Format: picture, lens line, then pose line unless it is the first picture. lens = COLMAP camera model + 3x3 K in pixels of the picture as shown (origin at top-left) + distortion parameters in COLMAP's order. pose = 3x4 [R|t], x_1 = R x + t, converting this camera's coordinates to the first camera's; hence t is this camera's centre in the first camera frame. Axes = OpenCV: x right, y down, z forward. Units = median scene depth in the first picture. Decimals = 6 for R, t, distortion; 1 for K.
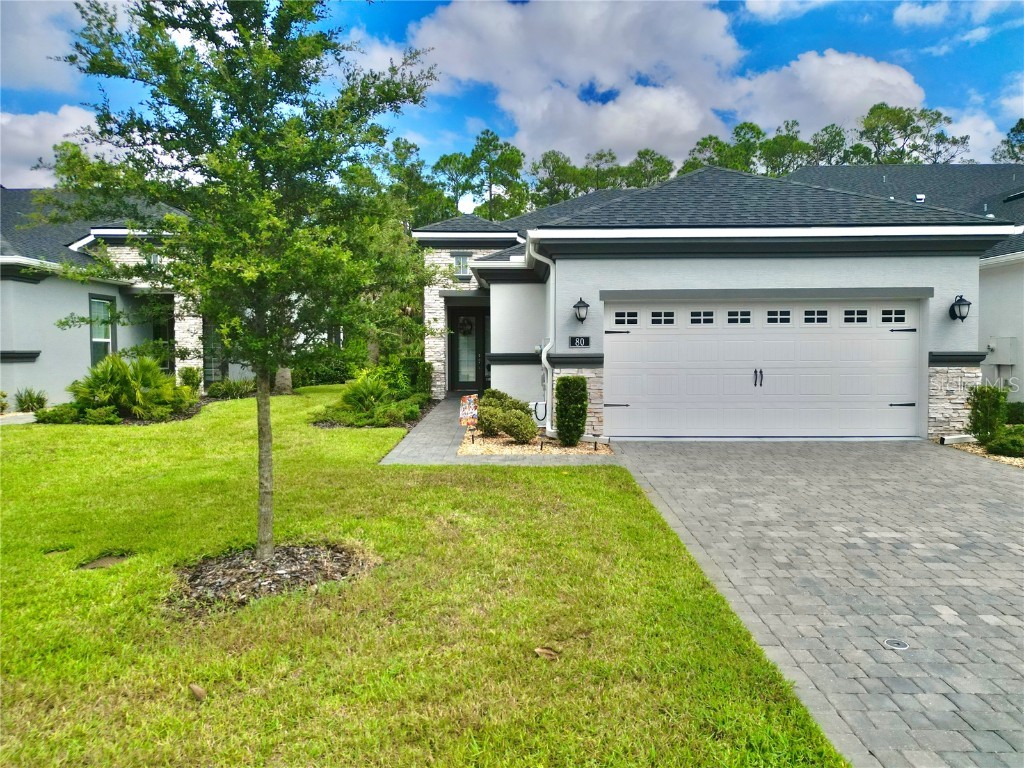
lens RADIAL K [[713.4, 0, 507.6], [0, 713.4, 377.8], [0, 0, 1]] dist [0.080108, -0.081404]
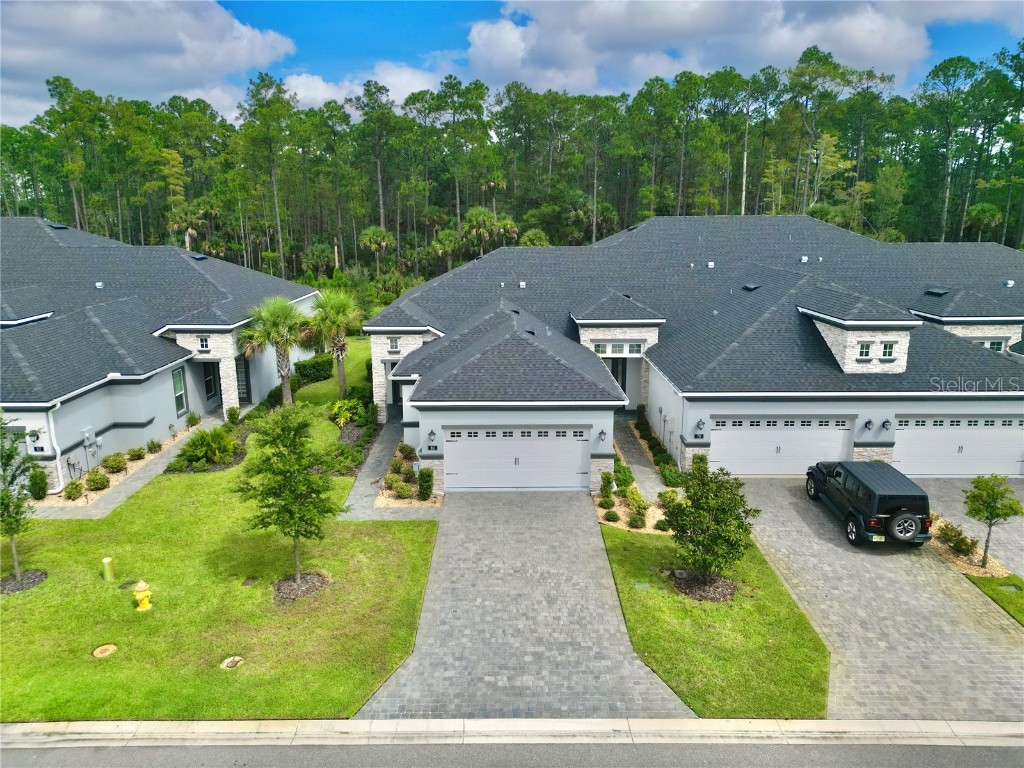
lens RADIAL K [[713.4, 0, 507.6], [0, 713.4, 377.8], [0, 0, 1]] dist [0.080108, -0.081404]
pose [[0.999936, -0.003726, 0.010666, 0.279681], [0.001693, 0.982808, 0.184624, -0.600059], [-0.011171, -0.184595, 0.982751, -0.984948]]
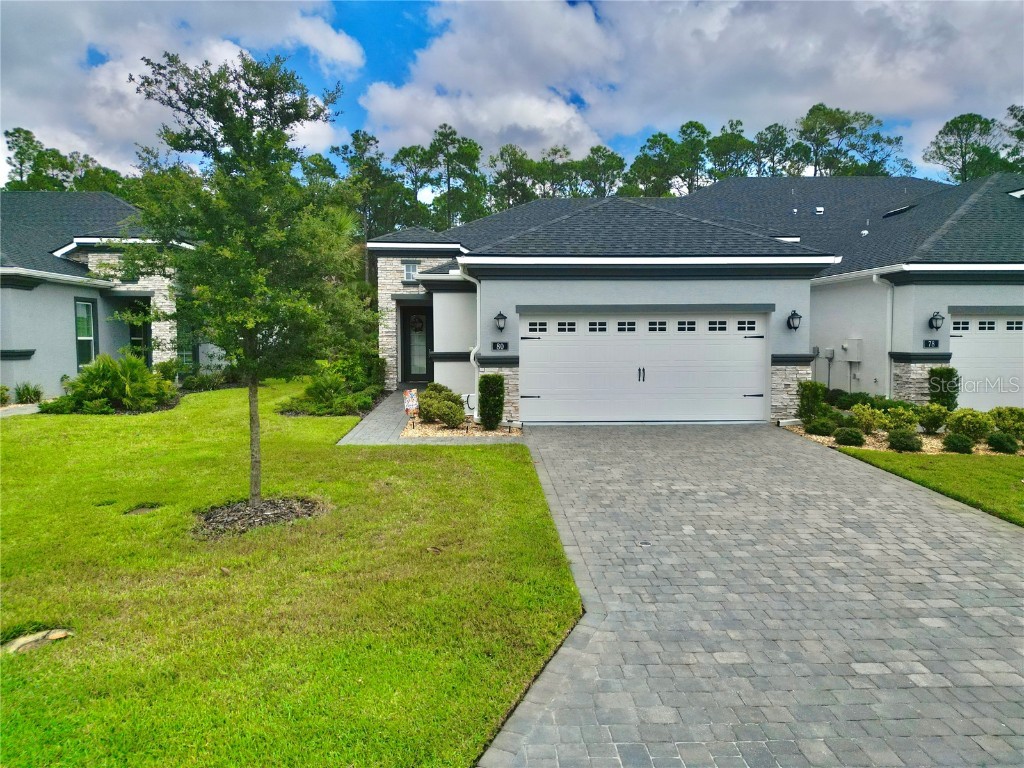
lens RADIAL K [[713.4, 0, 507.6], [0, 713.4, 377.8], [0, 0, 1]] dist [0.080108, -0.081404]
pose [[0.998701, -0.002625, 0.050879, 0.046919], [0.001651, 0.999815, 0.019175, -0.017540], [-0.050920, -0.019066, 0.998521, -0.222677]]
